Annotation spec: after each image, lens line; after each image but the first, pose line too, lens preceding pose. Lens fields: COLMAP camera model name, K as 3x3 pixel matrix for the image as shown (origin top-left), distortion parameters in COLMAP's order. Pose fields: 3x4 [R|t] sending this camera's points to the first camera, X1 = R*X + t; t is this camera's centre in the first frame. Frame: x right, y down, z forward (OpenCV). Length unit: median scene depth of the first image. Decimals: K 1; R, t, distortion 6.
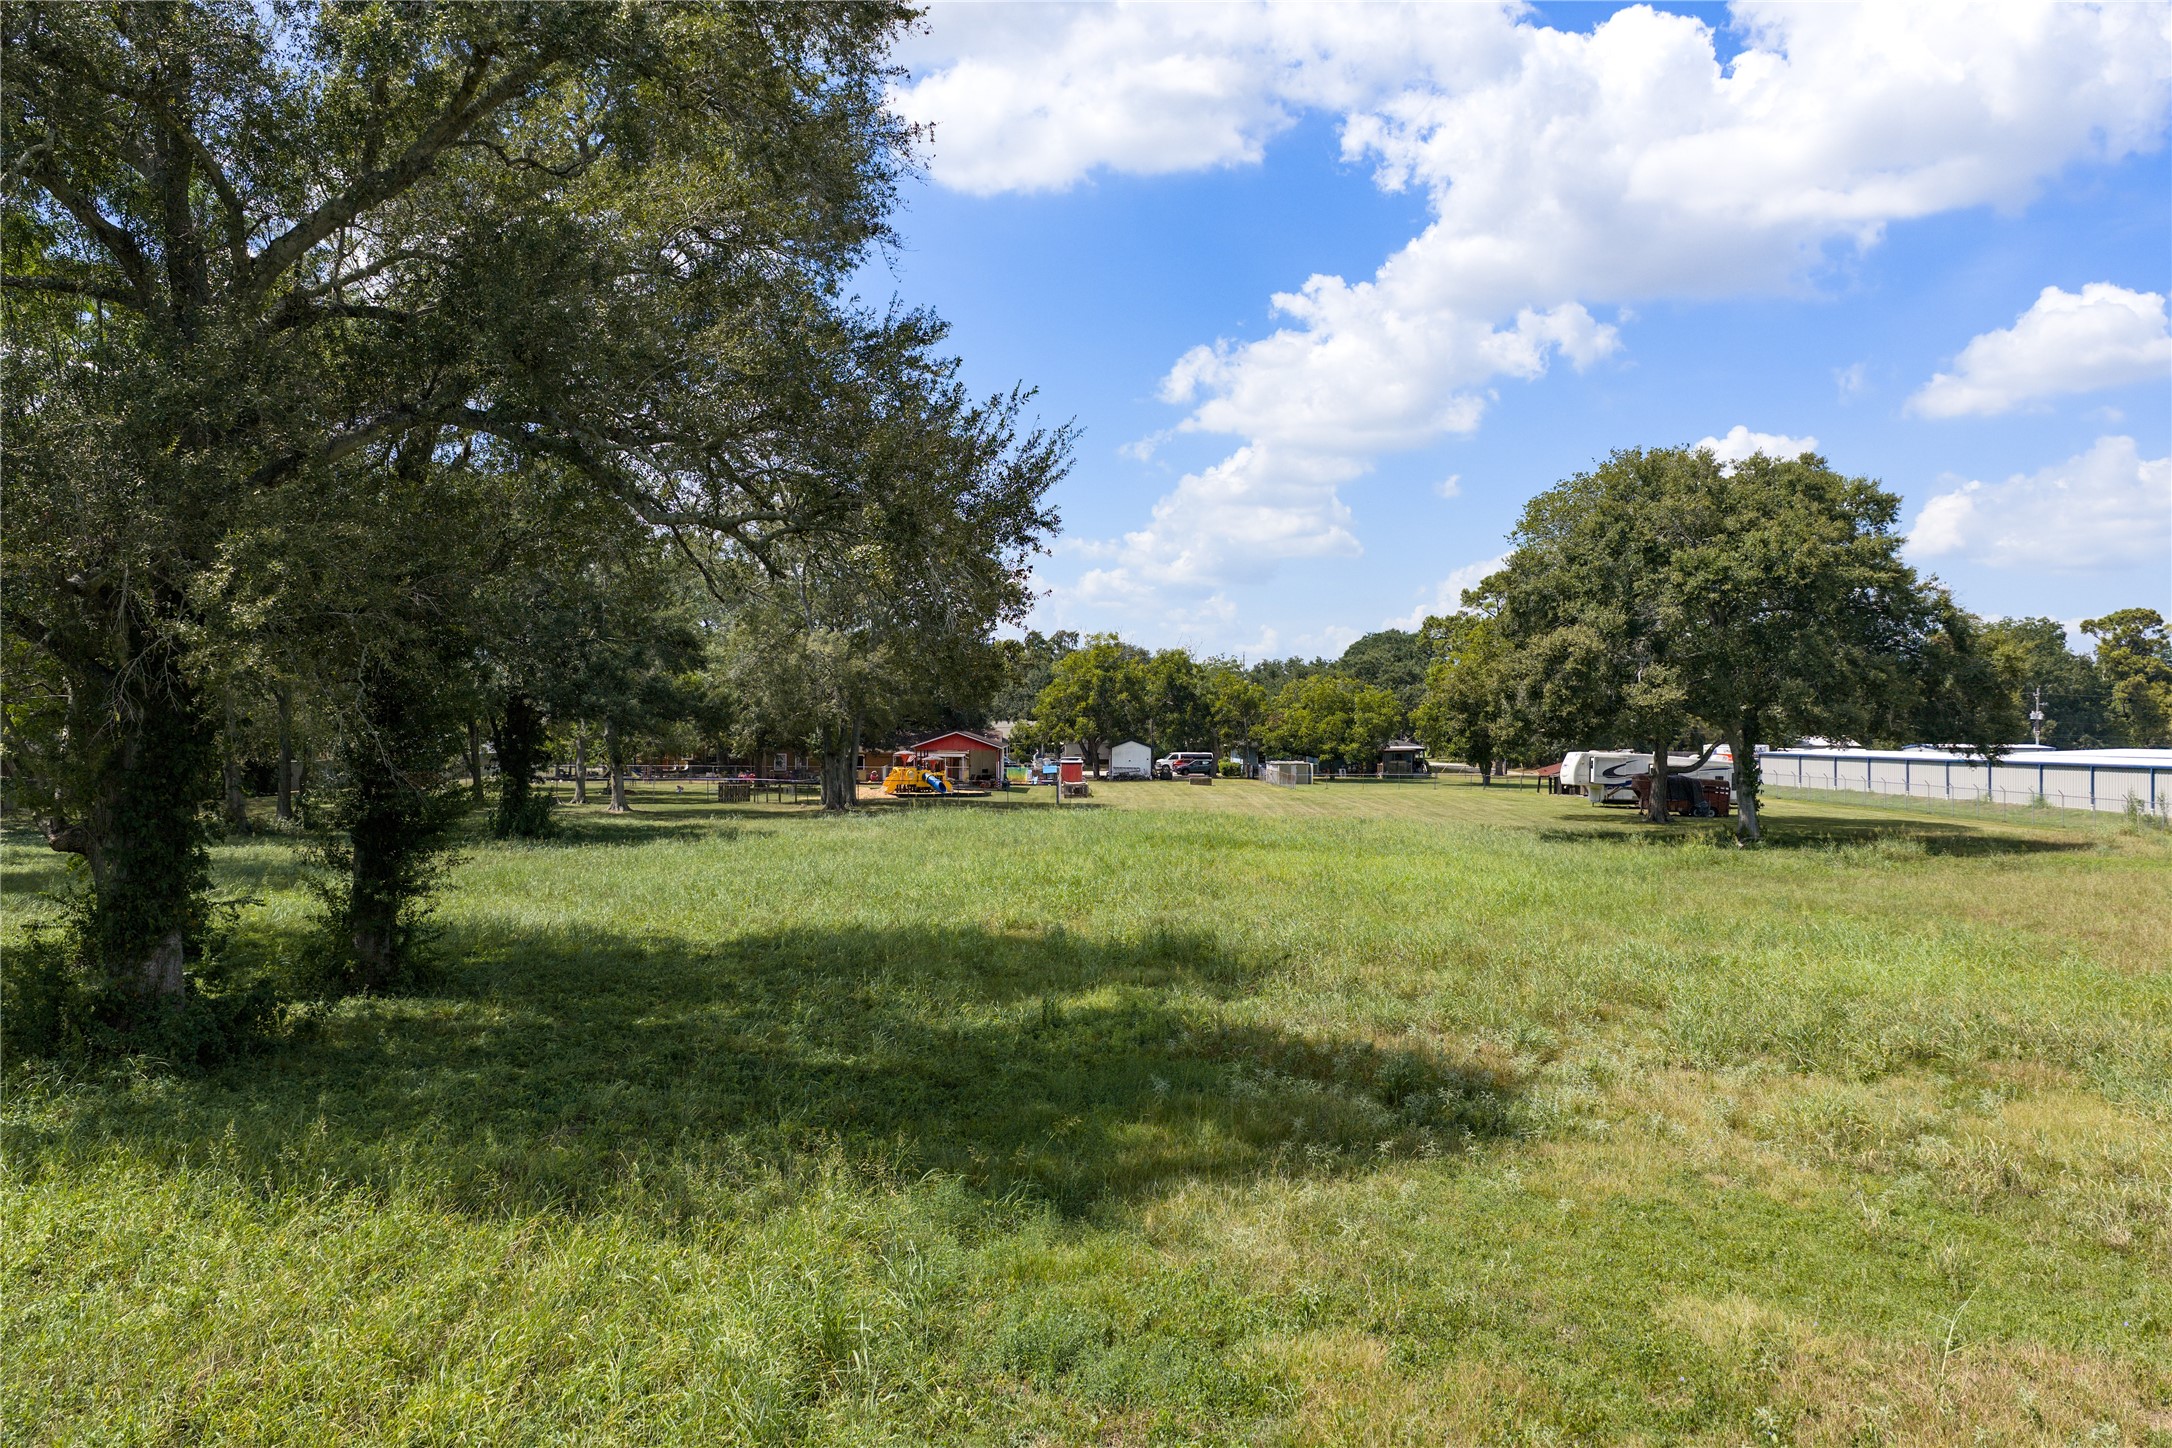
lens RADIAL K [[1788.1, 0, 1091.3], [0, 1788.1, 644.7], [0, 0, 1]] dist [0.006762, -0.010134]
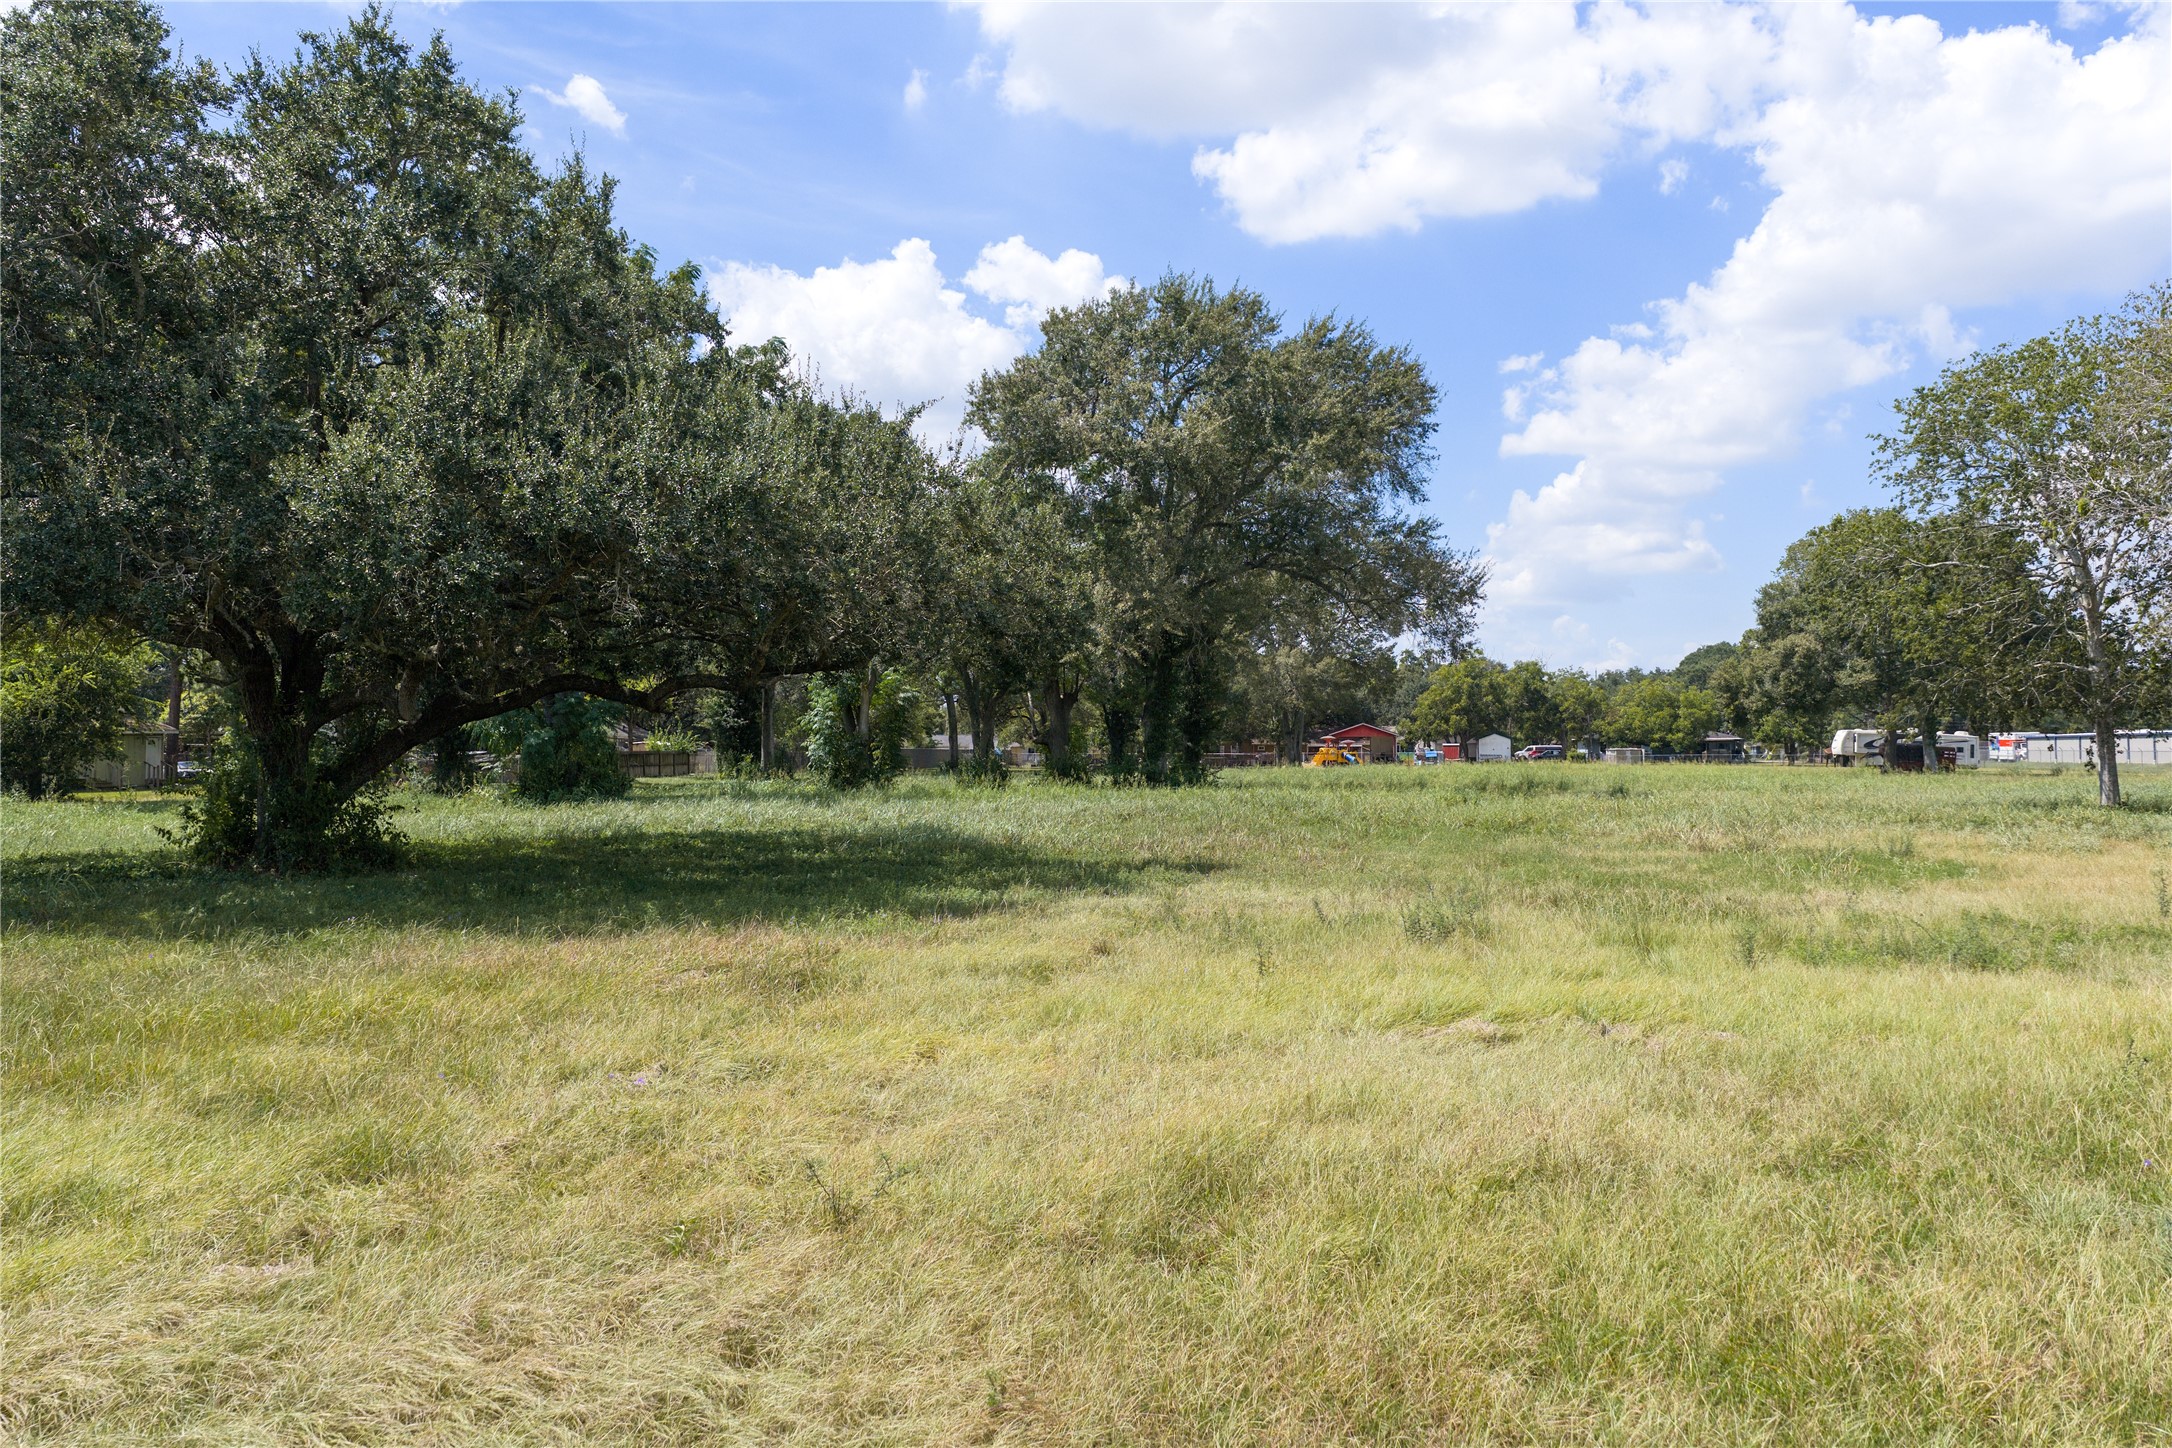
lens RADIAL K [[1788.1, 0, 1091.3], [0, 1788.1, 644.7], [0, 0, 1]] dist [0.006762, -0.010134]
pose [[0.981361, -0.020835, -0.191040, -0.014819], [0.018149, 0.999710, -0.015798, 0.005701], [0.191314, 0.012036, 0.981455, -0.290646]]
